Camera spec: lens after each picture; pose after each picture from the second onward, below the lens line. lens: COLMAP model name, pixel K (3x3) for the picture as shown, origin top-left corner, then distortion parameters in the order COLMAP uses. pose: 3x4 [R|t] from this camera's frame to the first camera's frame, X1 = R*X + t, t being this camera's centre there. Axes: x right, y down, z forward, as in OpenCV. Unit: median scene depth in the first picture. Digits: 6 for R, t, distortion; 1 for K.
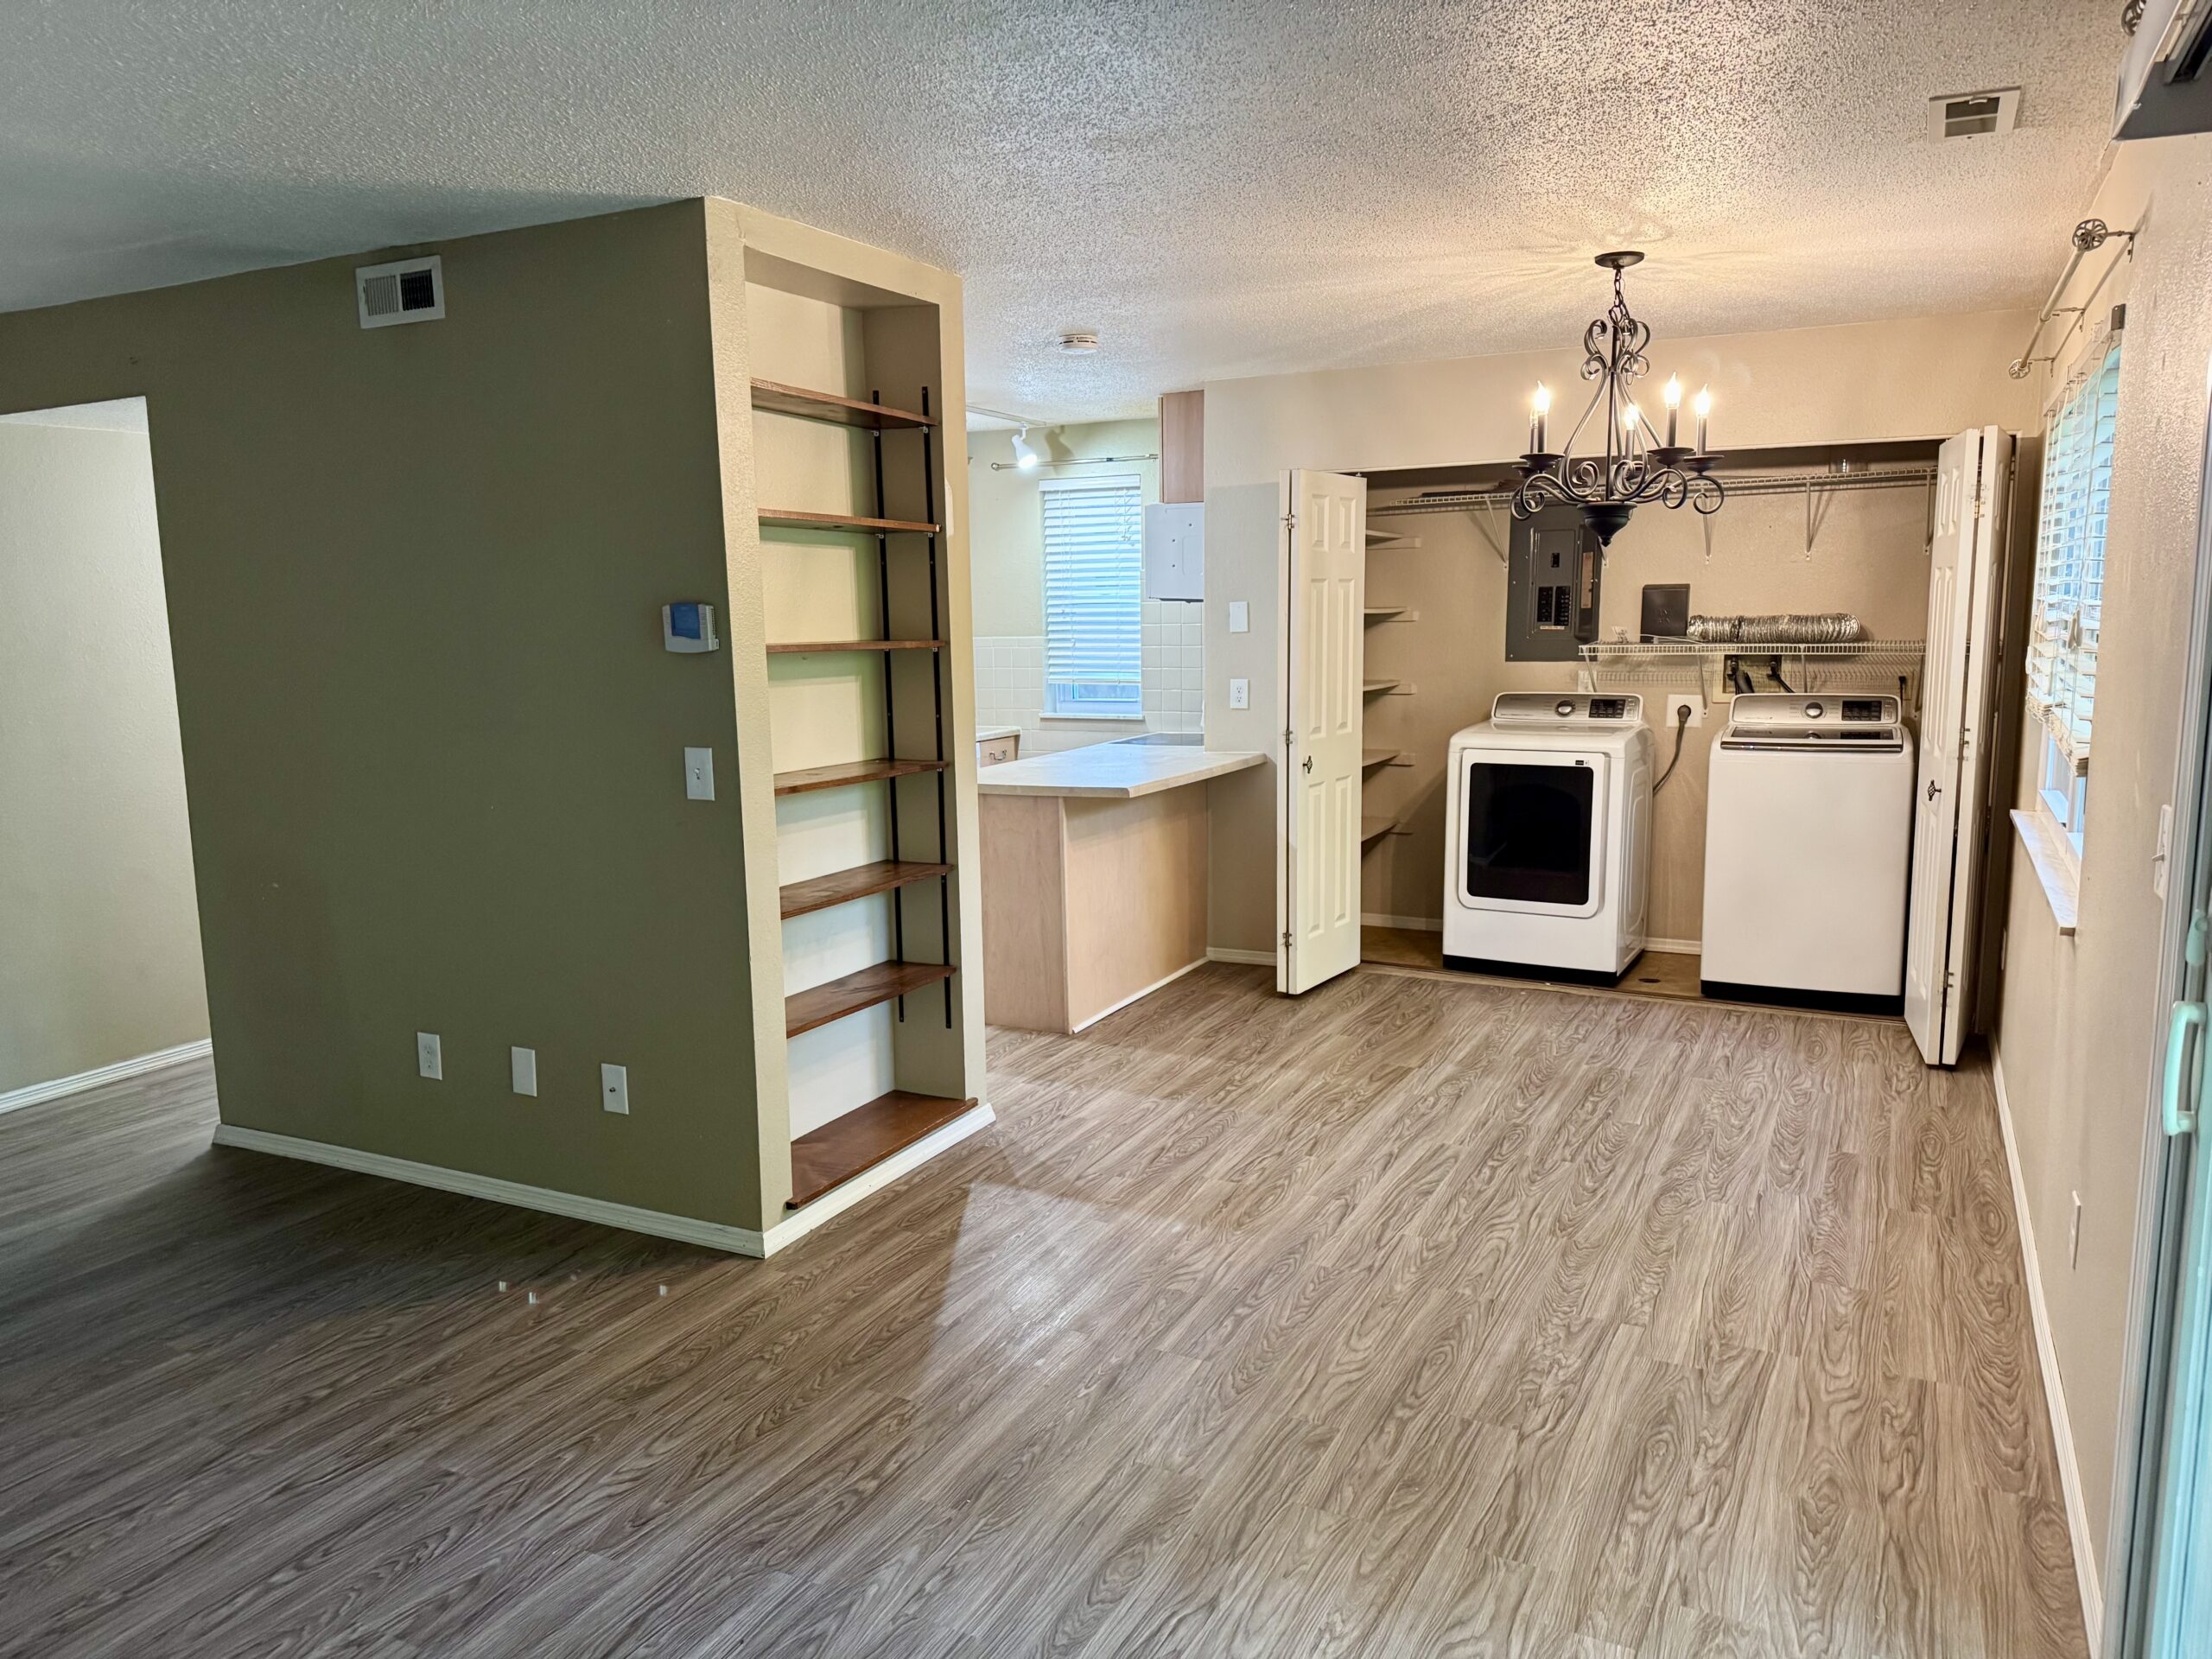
lens RADIAL K [[1526.9, 0, 1105.1], [0, 1526.9, 841.7], [0, 0, 1]] dist [0.169923, -0.313161]
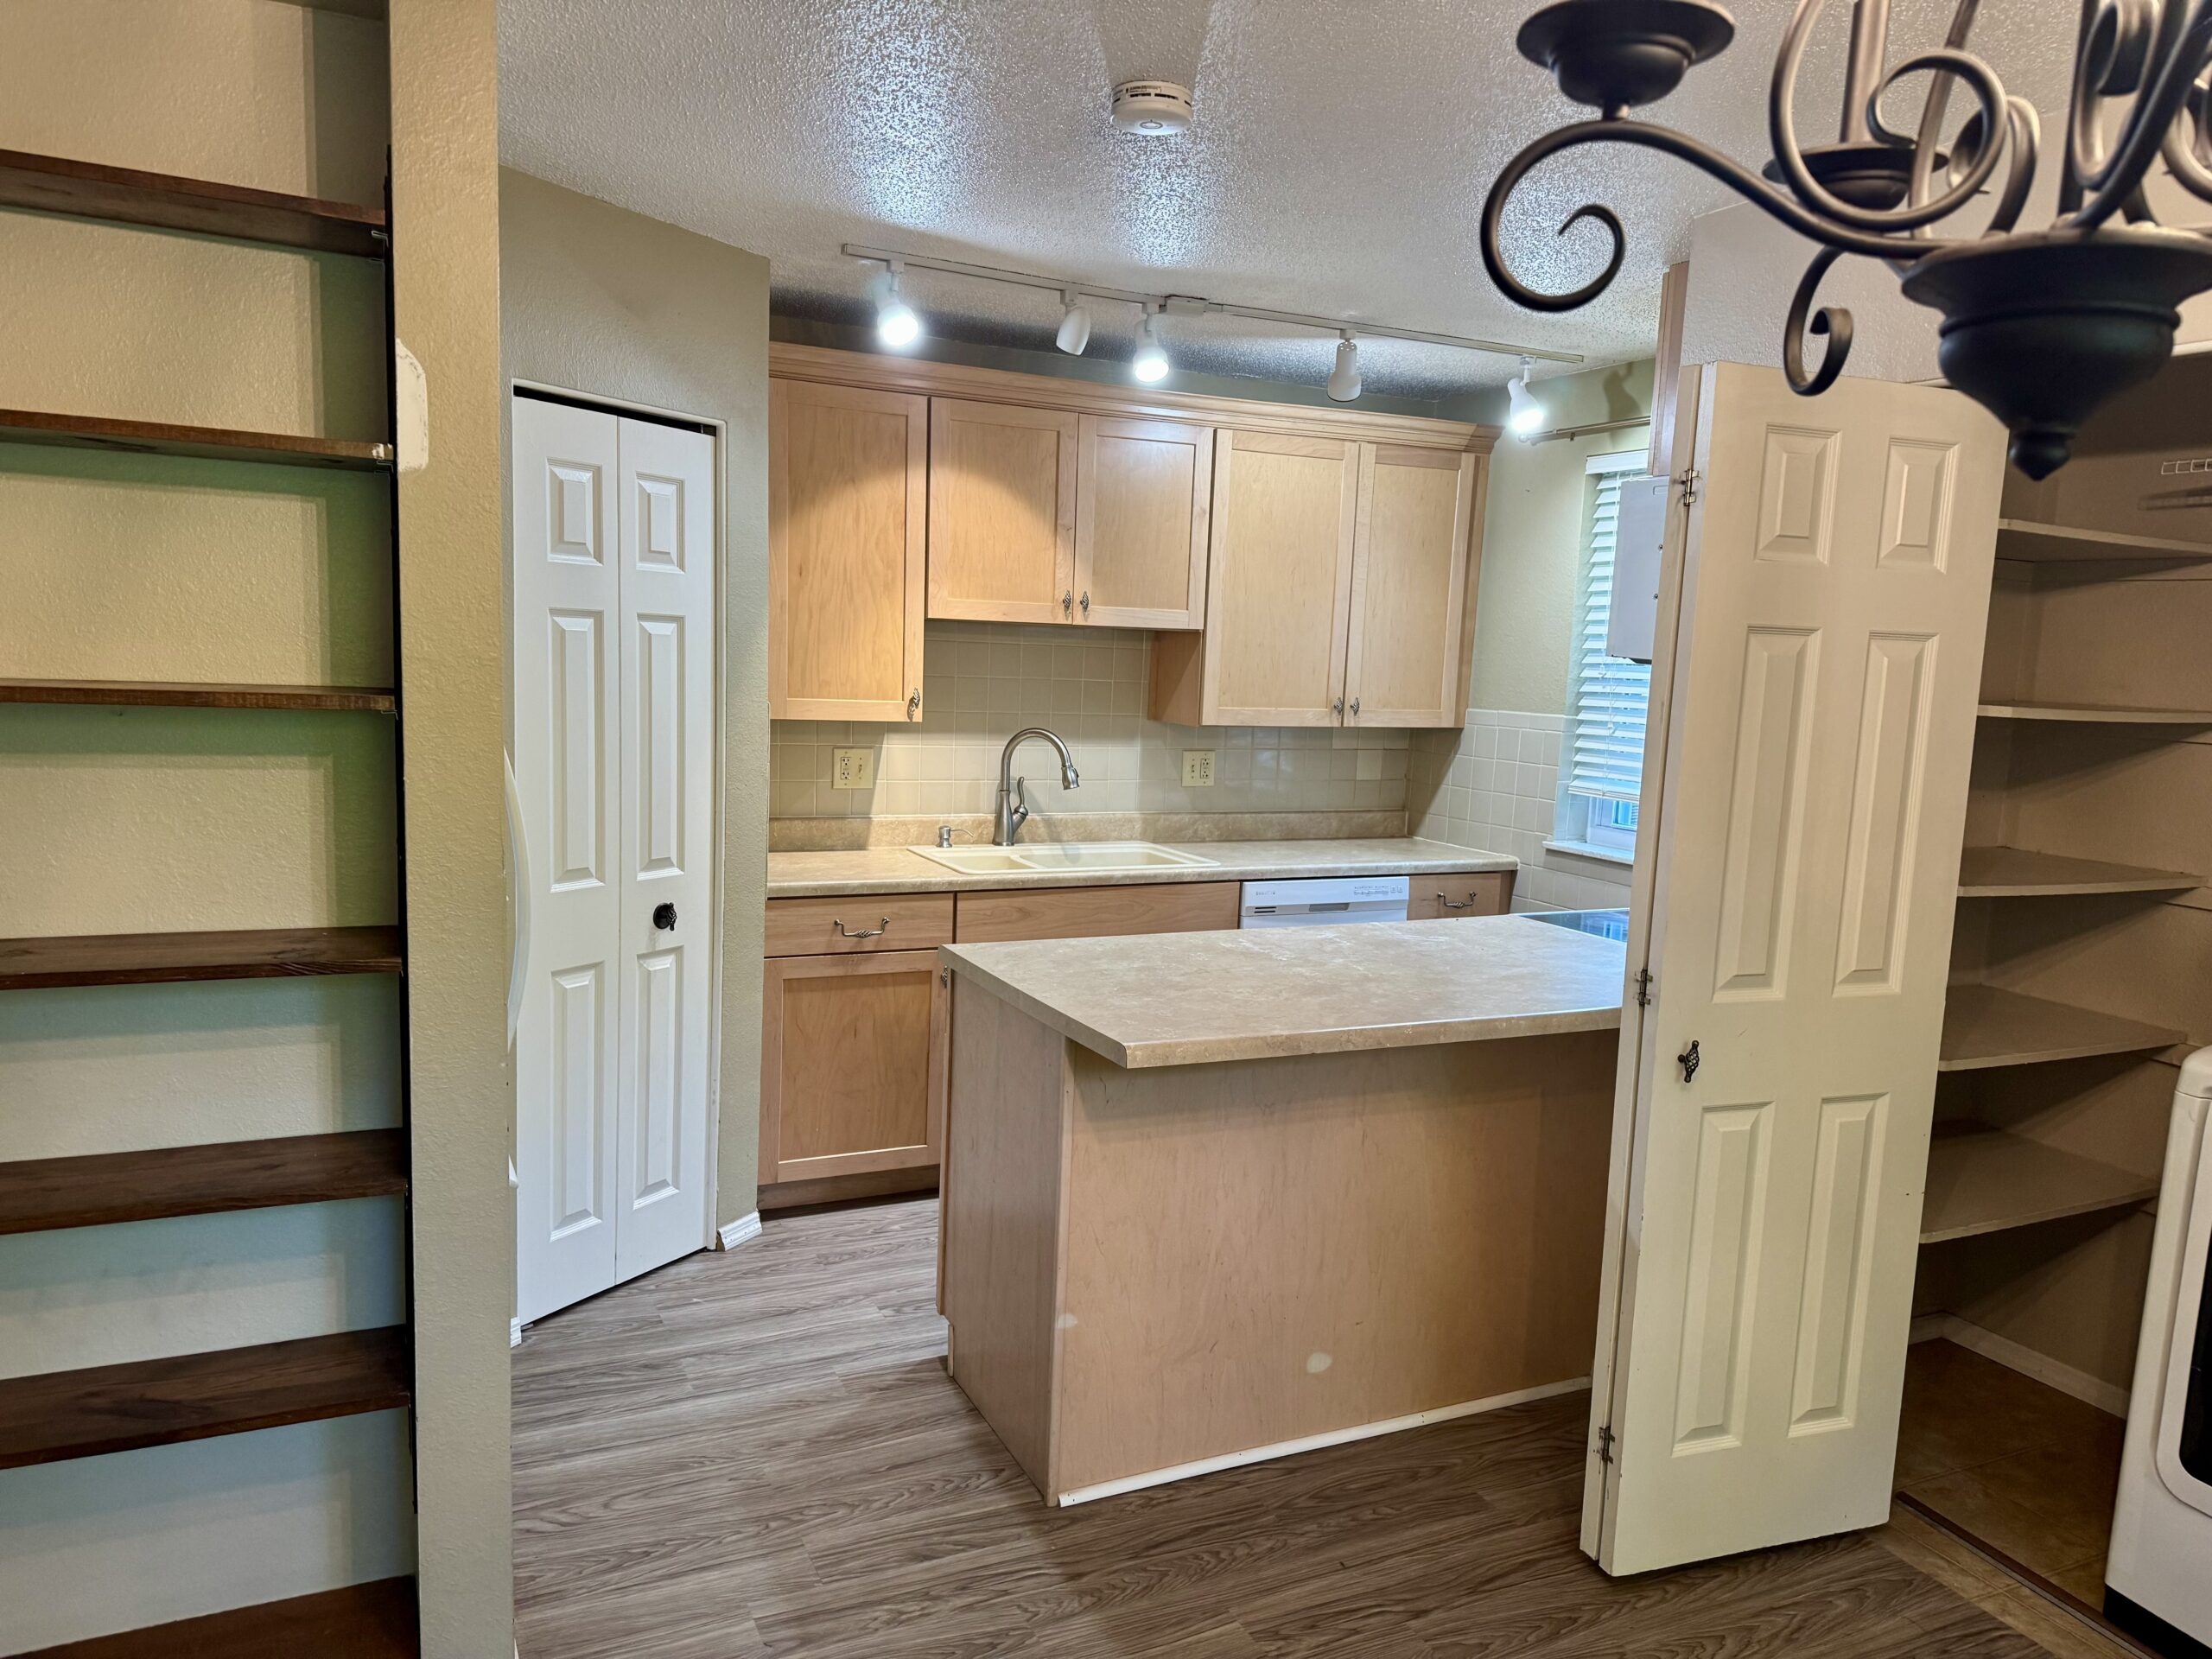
lens RADIAL K [[1526.9, 0, 1105.1], [0, 1526.9, 841.7], [0, 0, 1]] dist [0.169923, -0.313161]
pose [[0.793678, 0.124808, -0.595398, 0.247513], [-0.143998, 0.989457, 0.015458, -0.091378], [0.591050, 0.073467, 0.803282, 0.545875]]
